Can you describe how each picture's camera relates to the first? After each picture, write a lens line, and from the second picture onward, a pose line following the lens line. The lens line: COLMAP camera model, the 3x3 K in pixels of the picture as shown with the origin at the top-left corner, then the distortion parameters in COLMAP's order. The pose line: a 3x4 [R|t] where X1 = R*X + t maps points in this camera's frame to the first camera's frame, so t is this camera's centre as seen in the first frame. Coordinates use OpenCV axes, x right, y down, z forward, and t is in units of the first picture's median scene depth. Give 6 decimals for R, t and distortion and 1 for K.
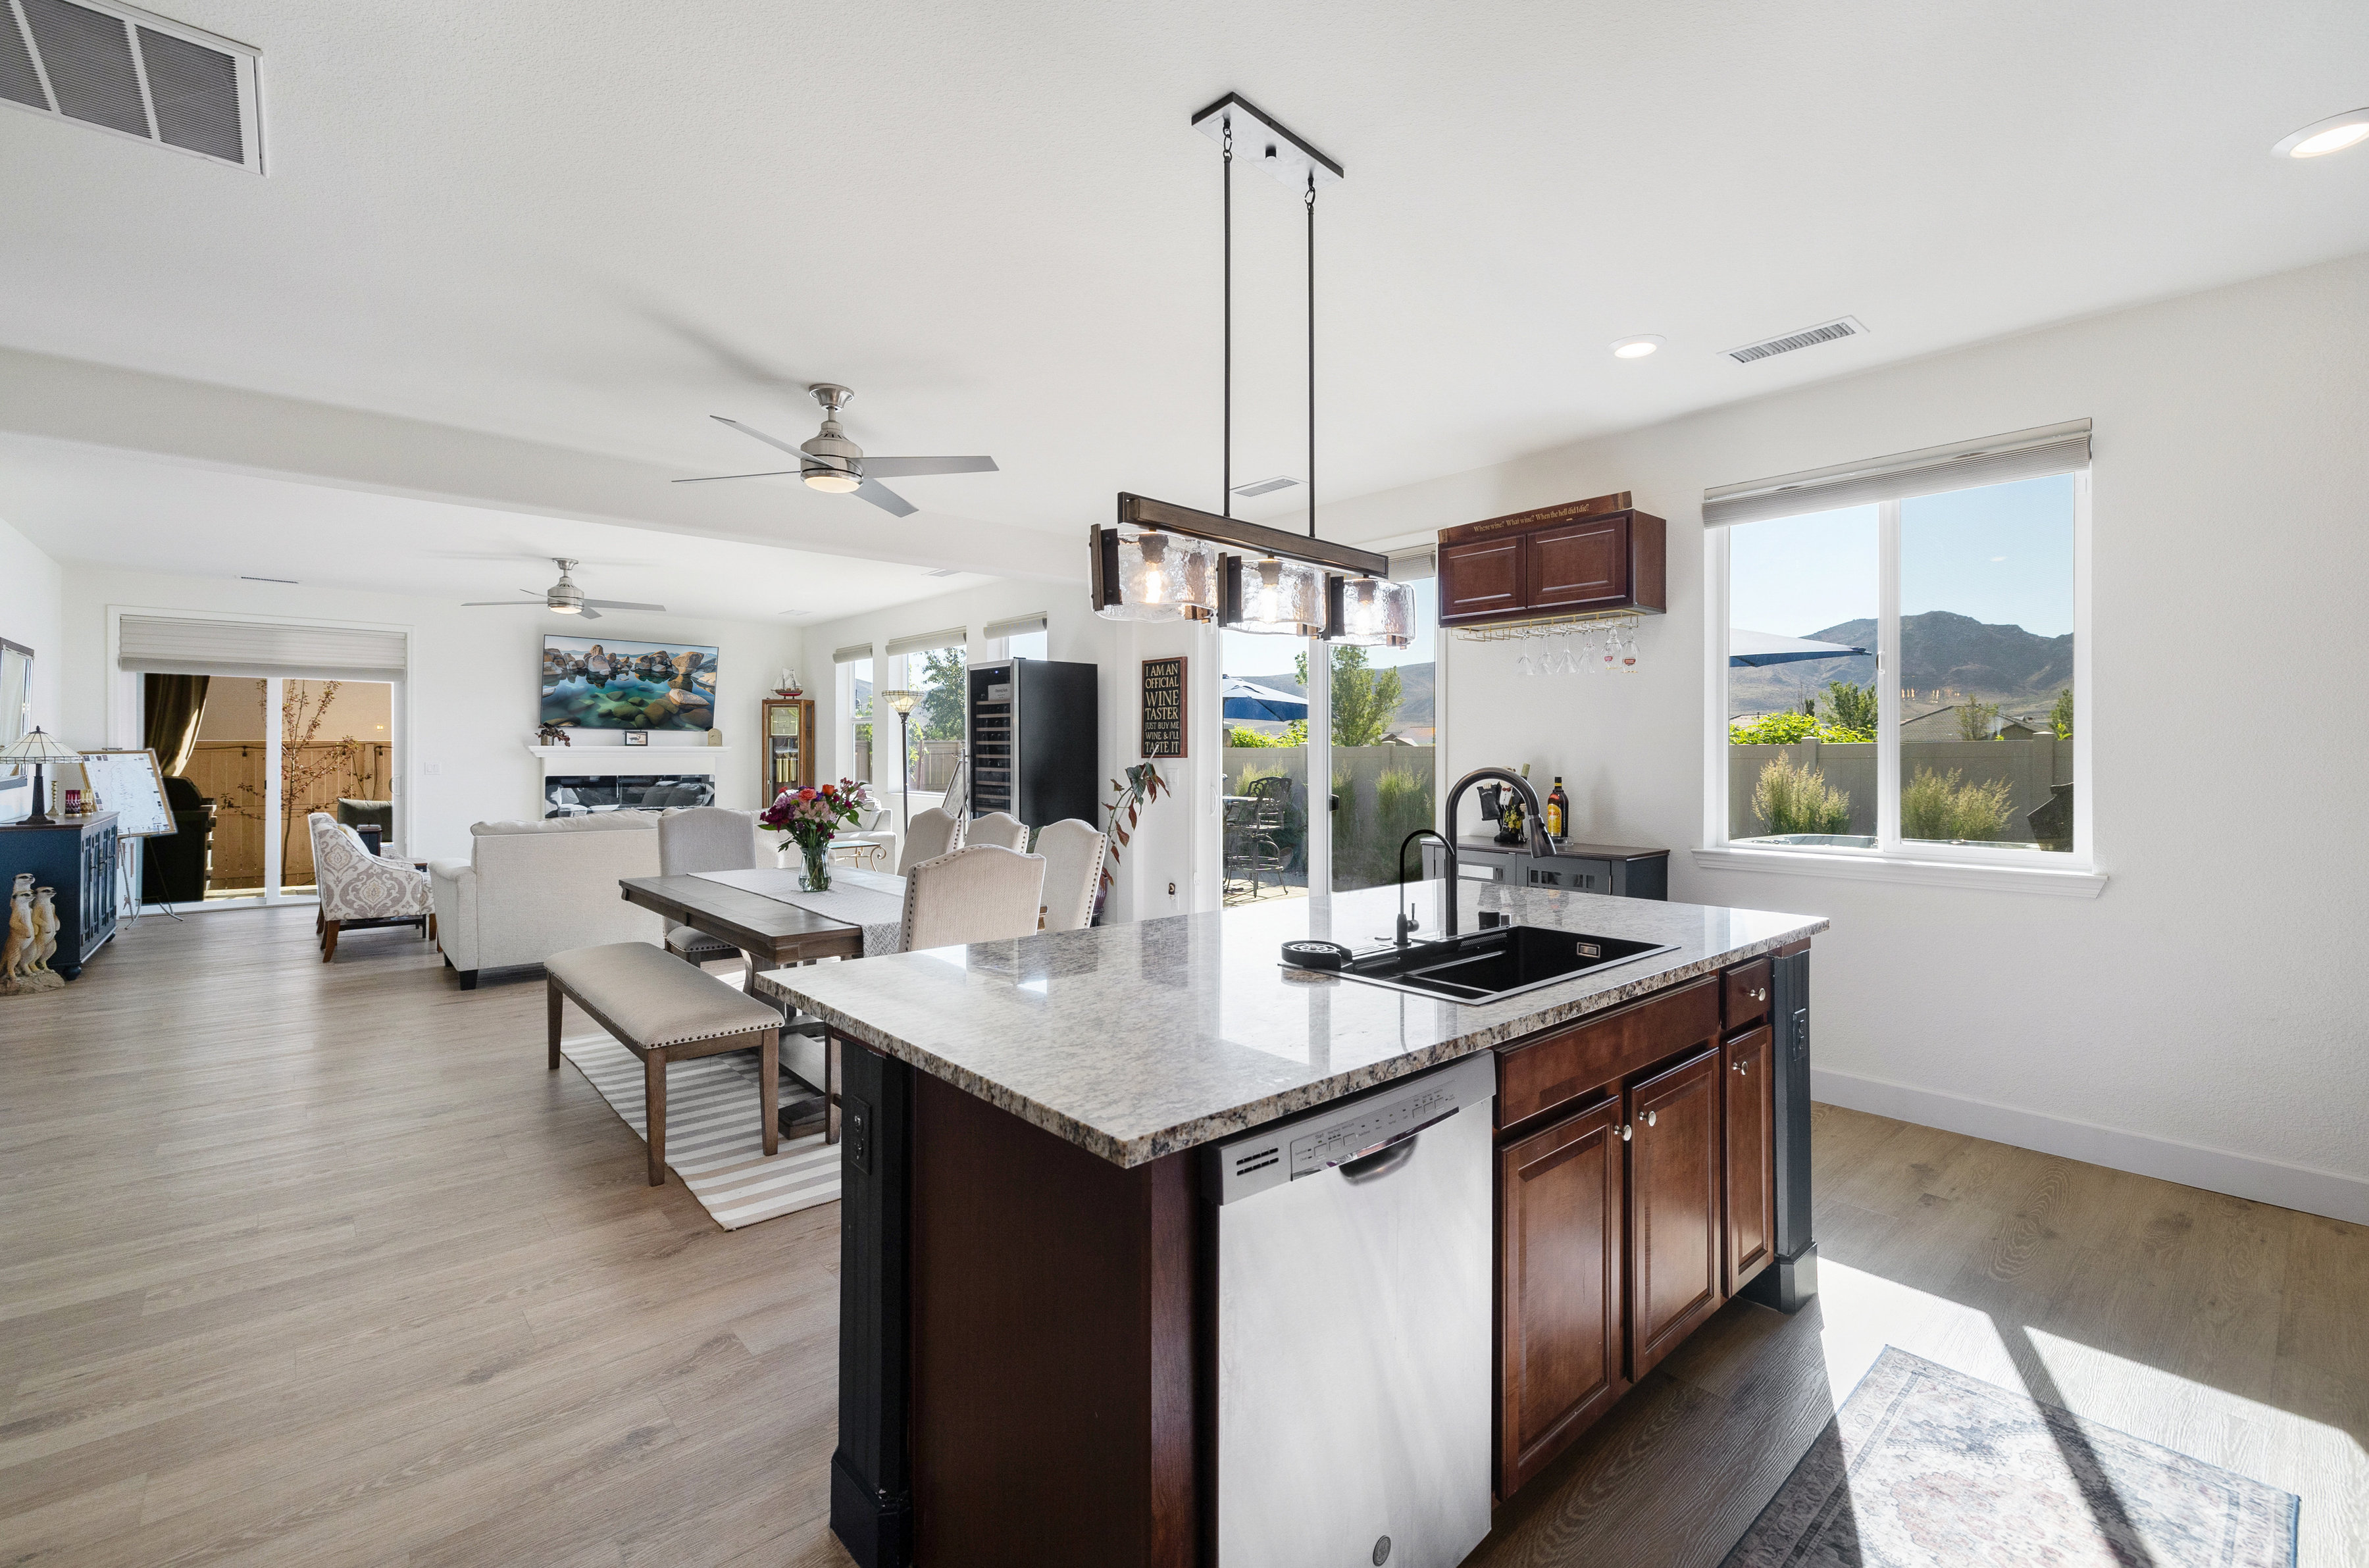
lens RADIAL K [[1014.0, 0, 1163.4], [0, 1014.0, 754.2], [0, 0, 1]] dist [-0.000287, 0.000663]
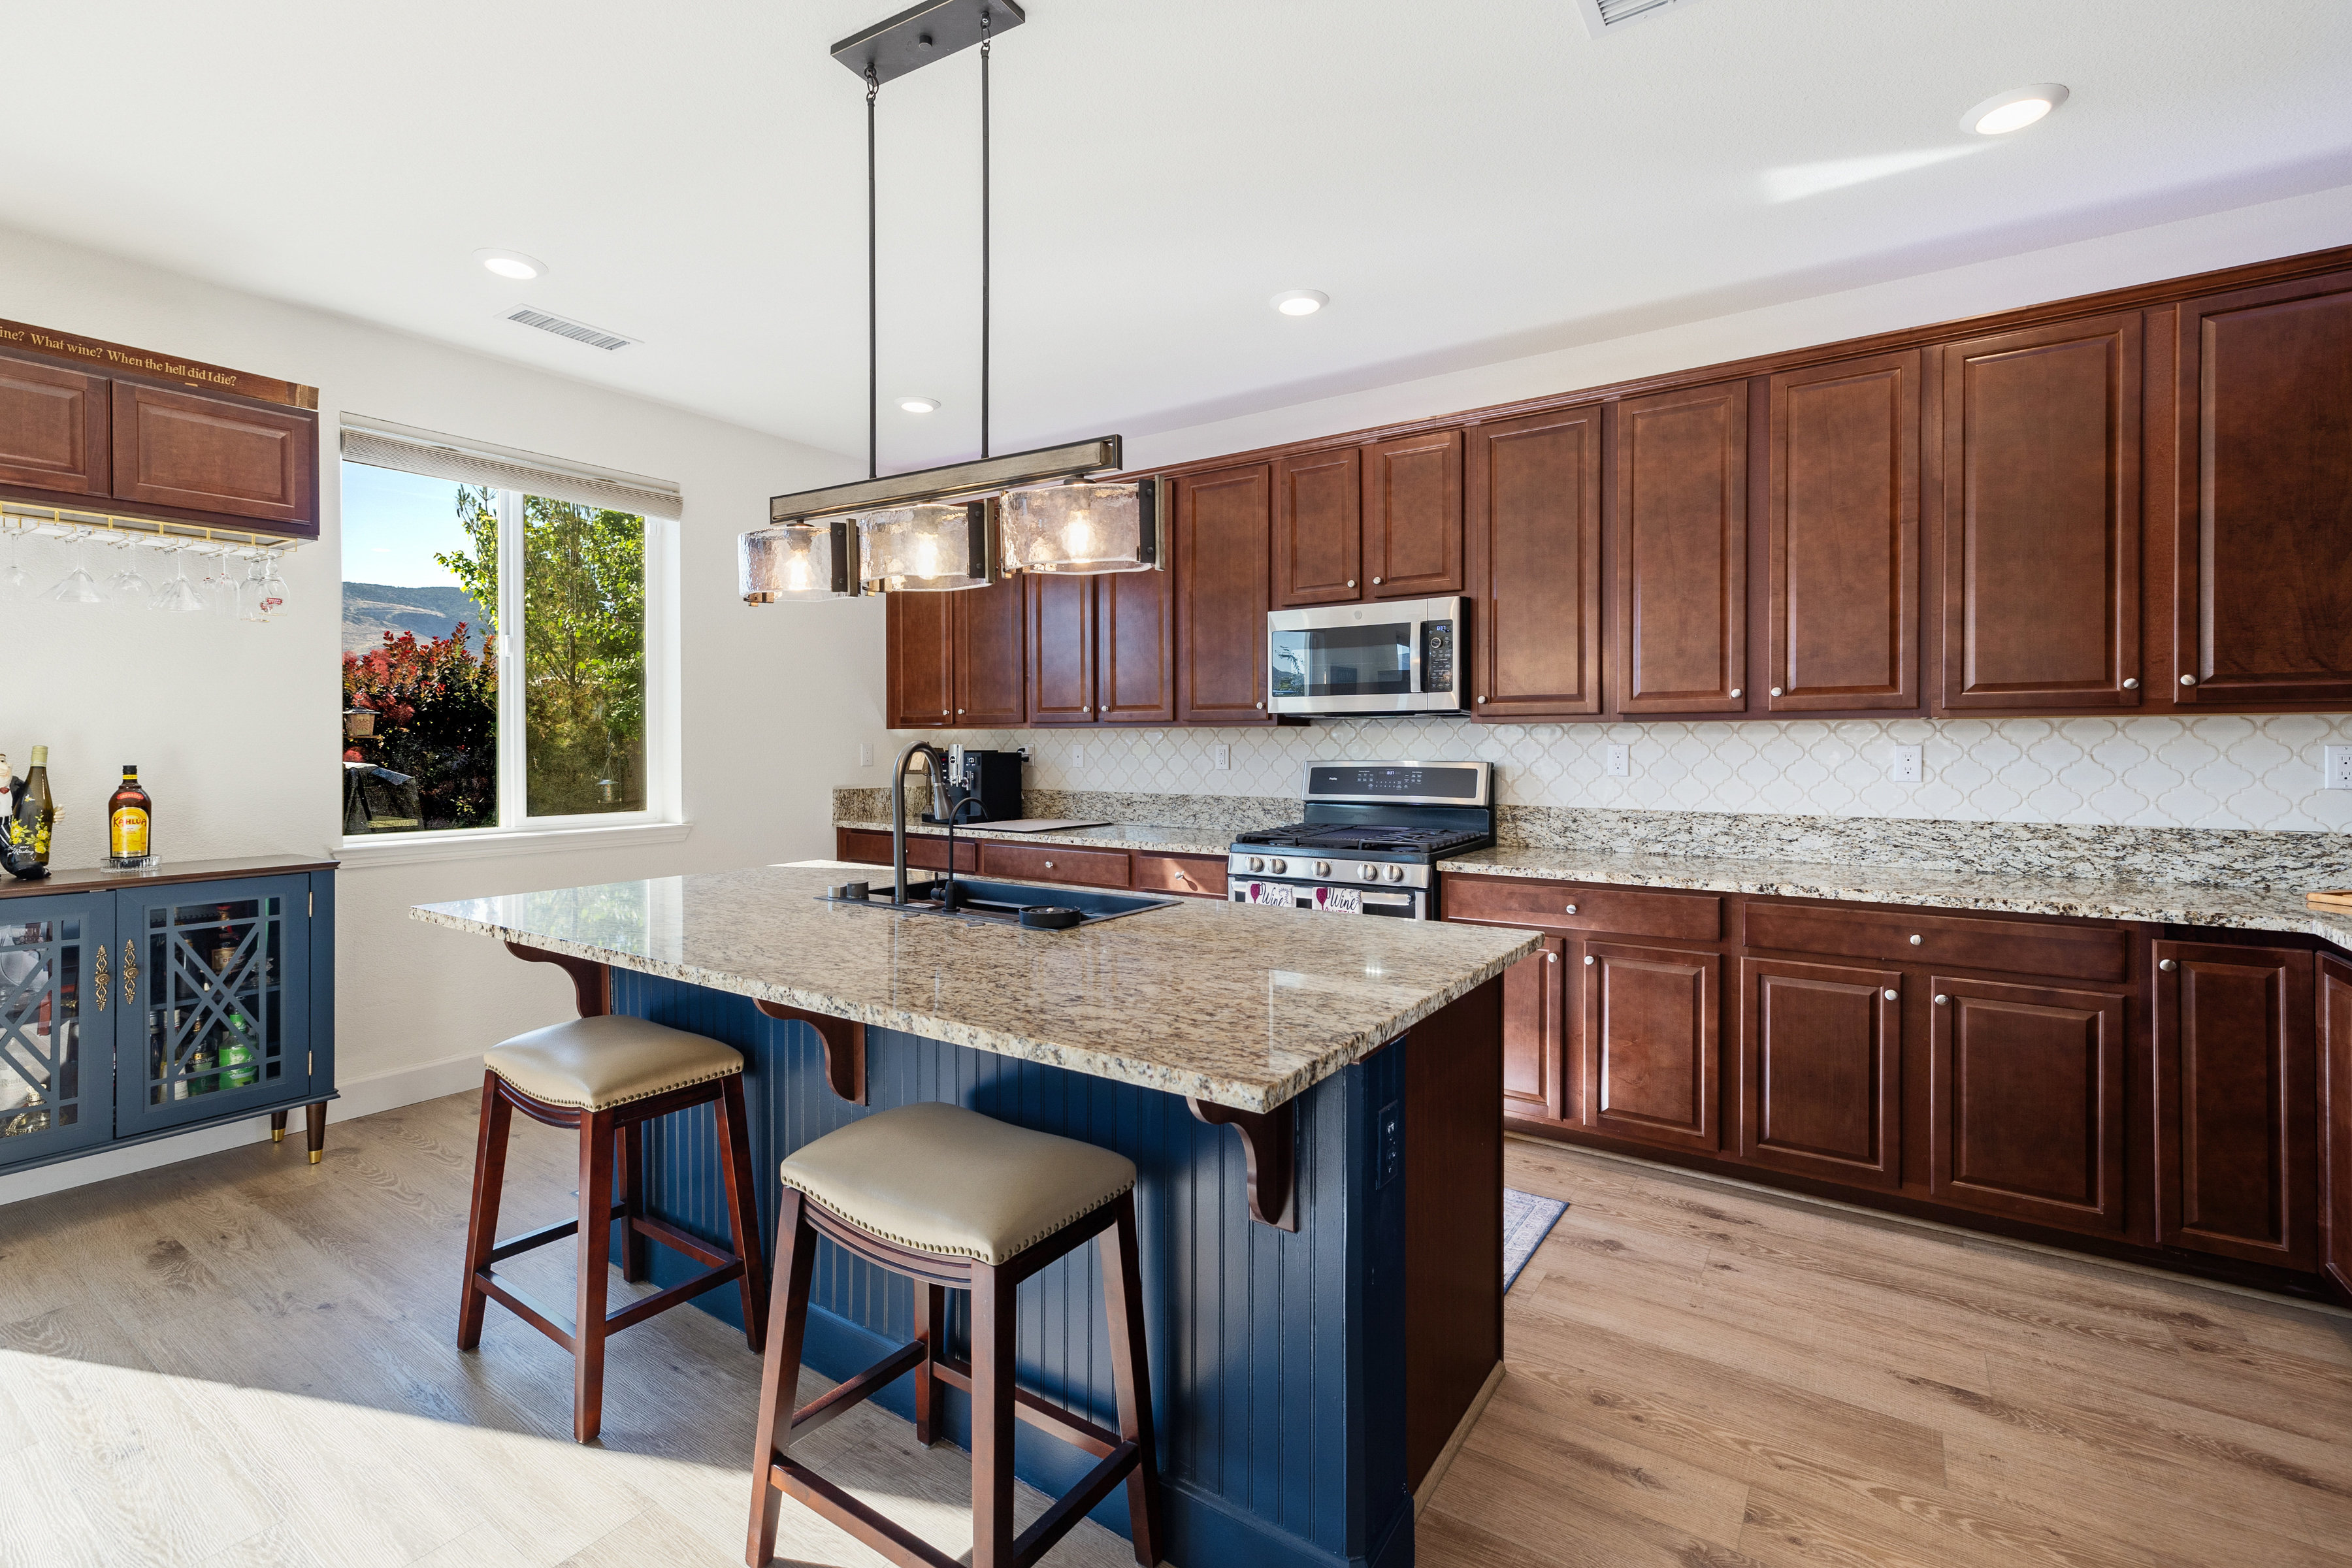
lens RADIAL K [[1104.9, 0, 1108.8], [0, 1104.9, 762.7], [0, 0, 1]] dist [0.011413, -0.000445]
pose [[-0.235526, -0.017568, 0.971709, -0.356754], [-0.001765, 0.999843, 0.017649, 0.005172], [-0.971866, 0.002442, -0.235520, 0.437304]]
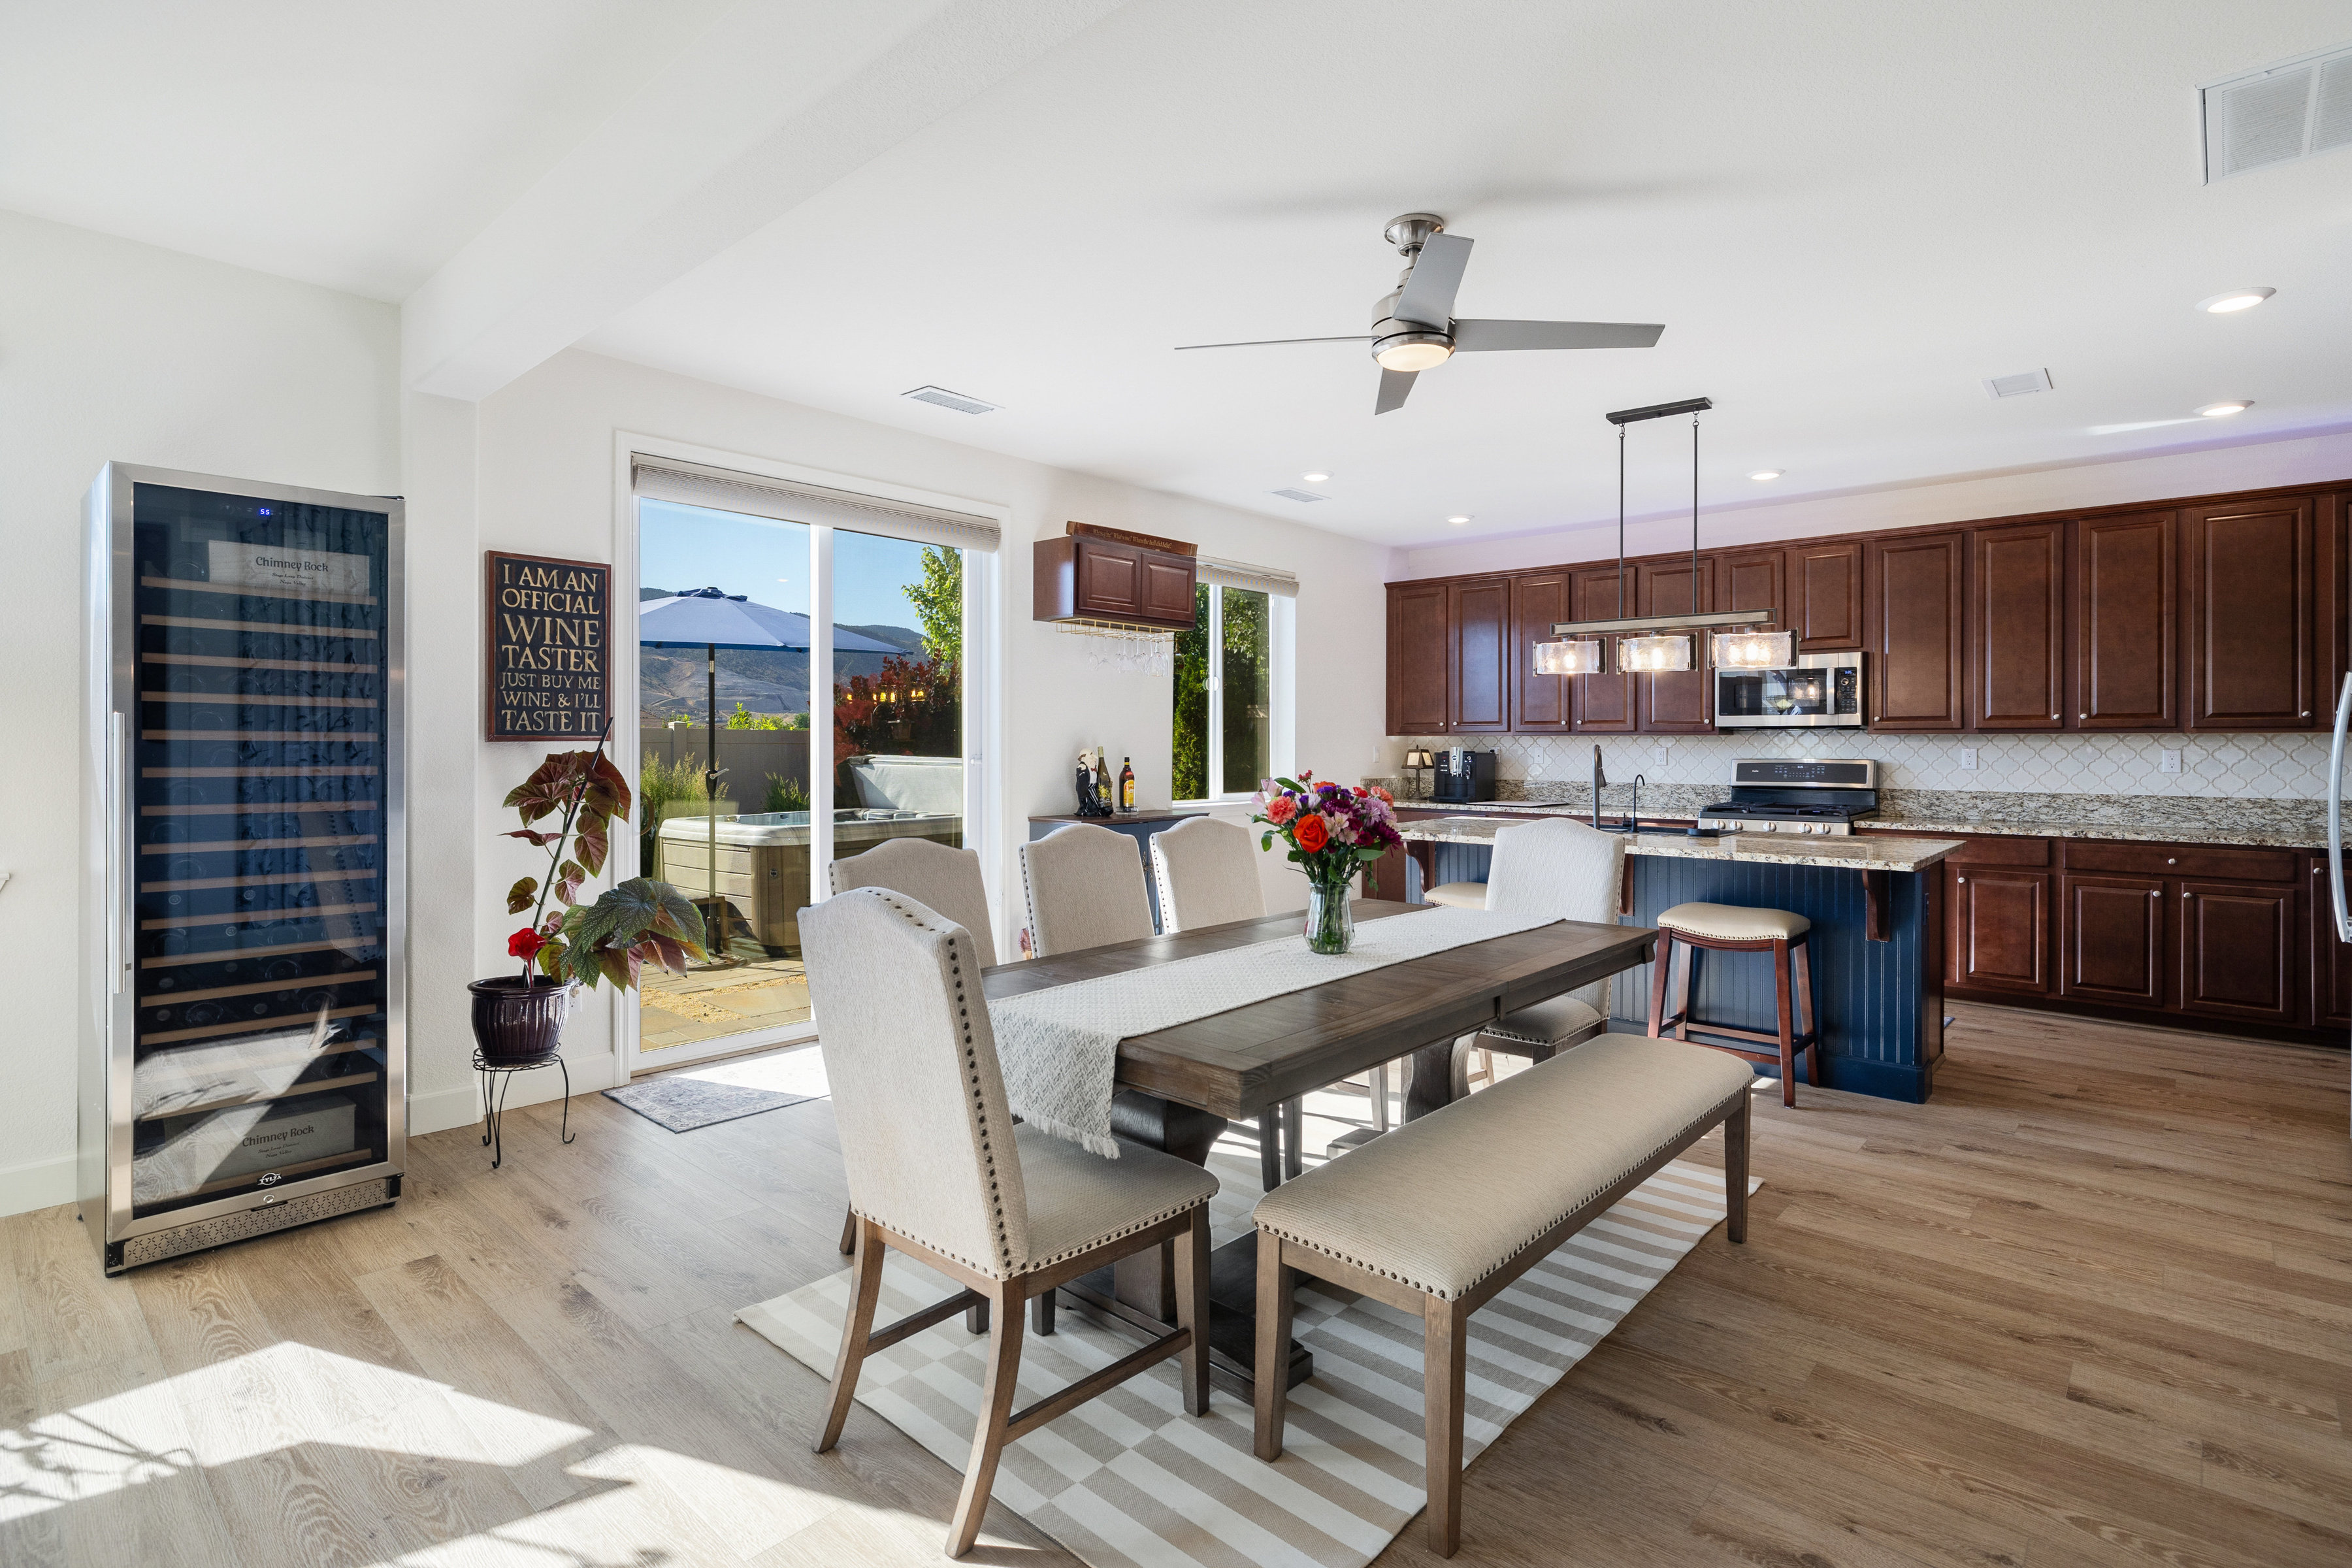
lens RADIAL K [[1187.8, 0, 1154.2], [0, 1187.8, 757.4], [0, 0, 1]] dist [-0.004768, 0.002799]
pose [[-0.130420, -0.011520, 0.991392, -0.757480], [-0.004526, 0.999929, 0.011023, 0.005055], [-0.991449, -0.003049, -0.130463, 0.861811]]
